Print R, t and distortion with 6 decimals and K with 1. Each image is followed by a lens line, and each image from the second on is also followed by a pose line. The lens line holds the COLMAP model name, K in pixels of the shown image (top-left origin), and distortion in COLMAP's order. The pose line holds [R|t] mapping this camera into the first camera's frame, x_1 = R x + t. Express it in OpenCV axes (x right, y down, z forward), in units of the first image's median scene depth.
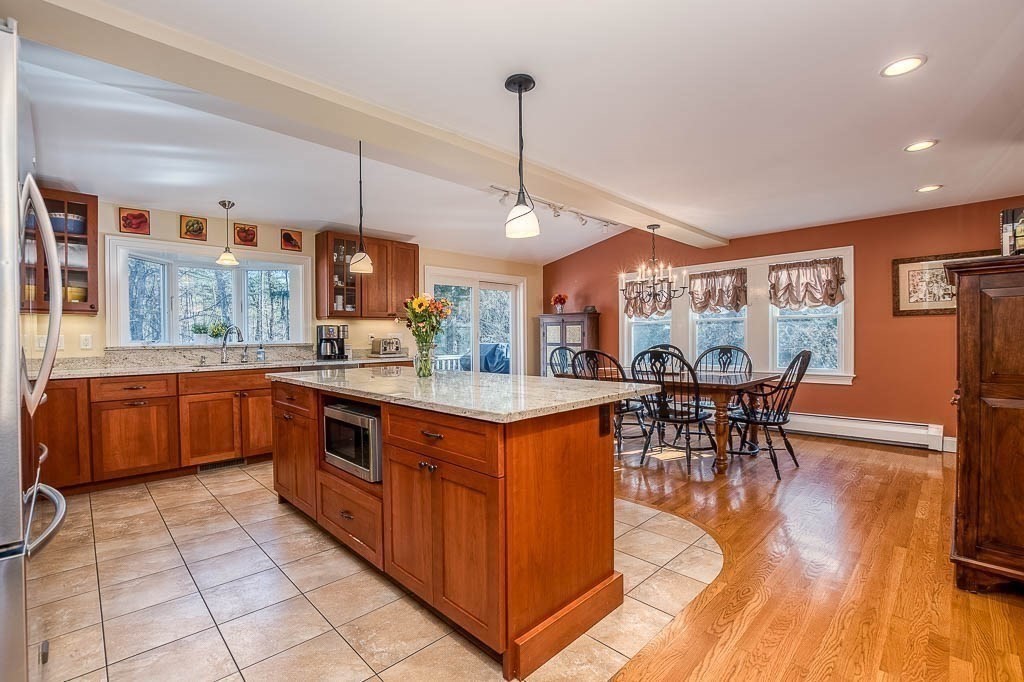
lens RADIAL K [[461.0, 0, 512.0], [0, 461.0, 341.0], [0, 0, 1]] dist [-0.028450, 0.000686]
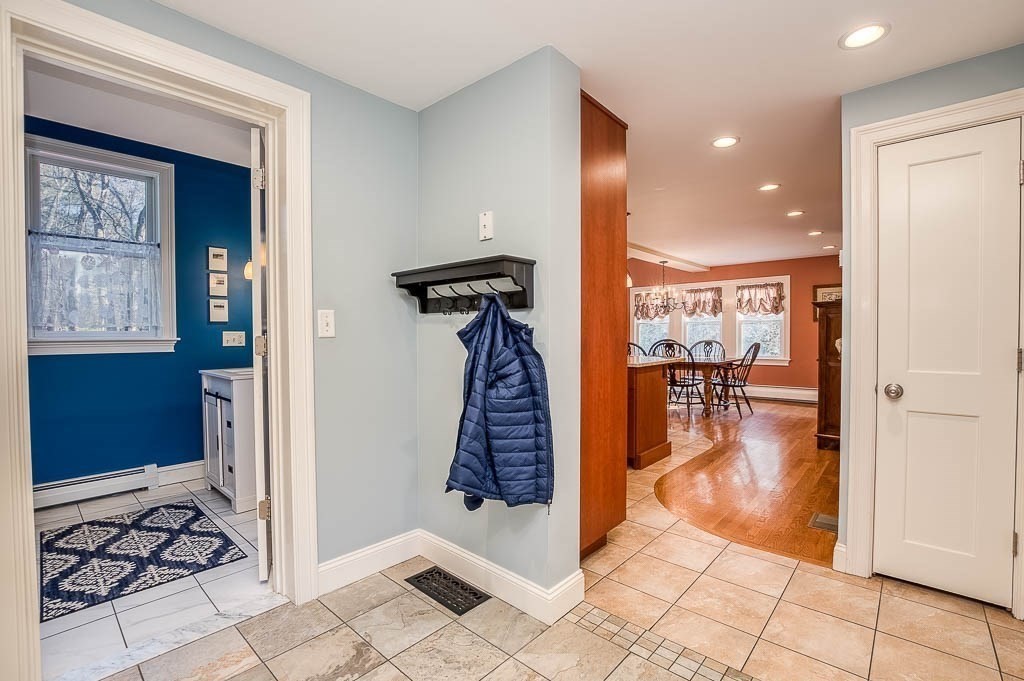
lens RADIAL K [[461.0, 0, 512.0], [0, 461.0, 340.5], [0, 0, 1]] dist [-0.028450, 0.000686]
pose [[0.998599, 0.000686, 0.052906, -0.274520], [-0.001245, 0.999944, 0.010521, -0.003303], [-0.052896, -0.010572, 0.998544, -0.503437]]
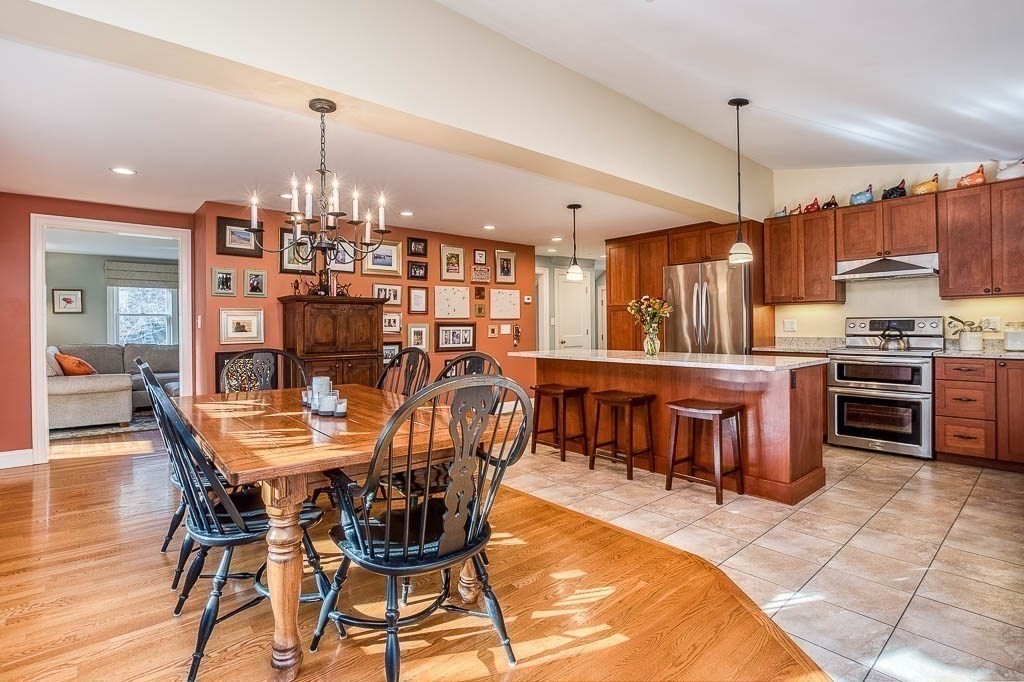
lens RADIAL K [[486.4, 0, 498.9], [0, 486.4, 328.3], [0, 0, 1]] dist [-0.033079, 0.006830]
pose [[-0.996025, 0.021418, 0.086461, 0.080763], [0.022403, 0.999695, 0.010436, -0.017343], [-0.086211, 0.012331, -0.996201, 1.449905]]
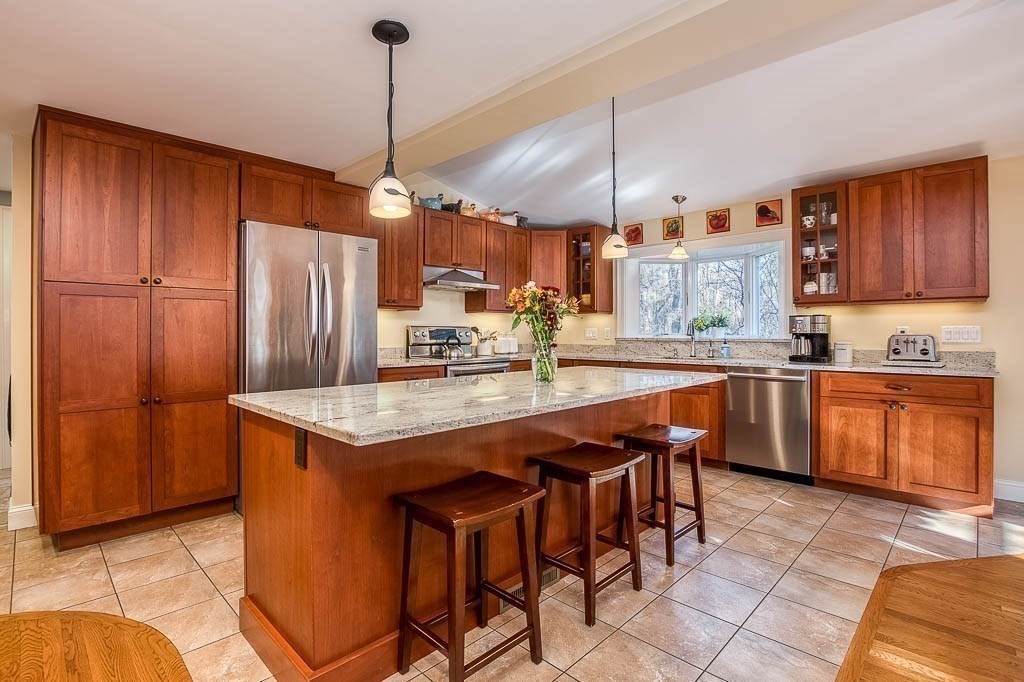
lens RADIAL K [[486.4, 0, 498.9], [0, 486.4, 328.3], [0, 0, 1]] dist [-0.033079, 0.006830]
pose [[0.004651, 0.004481, -0.999979, 0.399383], [-0.008660, 0.999953, 0.004441, -0.013312], [0.999952, 0.008639, 0.004690, 0.533294]]
